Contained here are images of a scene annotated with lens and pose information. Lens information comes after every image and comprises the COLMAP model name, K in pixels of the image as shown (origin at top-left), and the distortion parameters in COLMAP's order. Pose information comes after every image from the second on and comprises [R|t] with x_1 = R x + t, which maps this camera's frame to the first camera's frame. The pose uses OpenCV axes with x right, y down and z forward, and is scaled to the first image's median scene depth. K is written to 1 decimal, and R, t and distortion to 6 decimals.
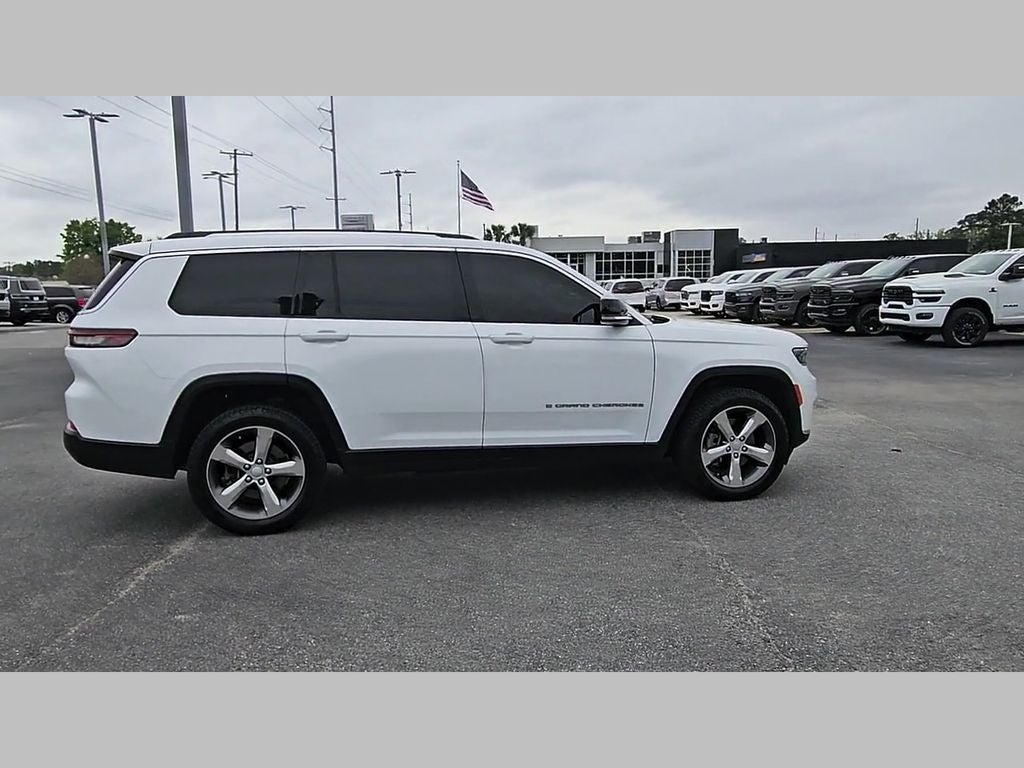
lens RADIAL K [[700.3, 0, 498.0], [0, 700.3, 382.4], [0, 0, 1]] dist [0.014499, -0.015750]
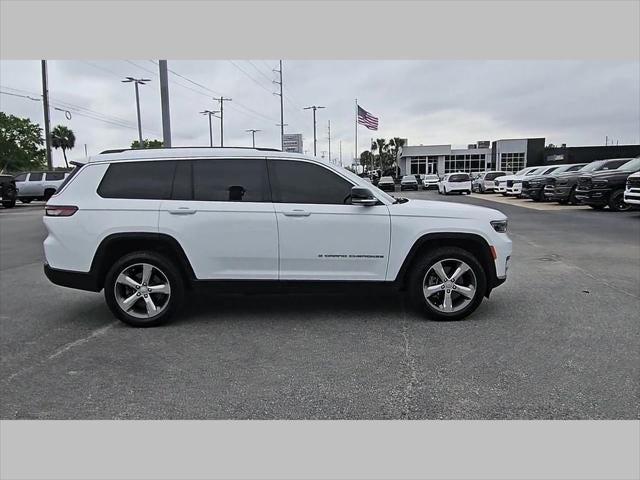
lens RADIAL K [[437.7, 0, 312.1], [0, 437.7, 240.4], [0, 0, 1]] dist [0.014499, -0.015750]
pose [[0.985855, 0.018819, -0.166539, 0.216254], [-0.017870, 0.999814, 0.007196, -0.008134], [0.166643, -0.004119, 0.986009, 0.017920]]
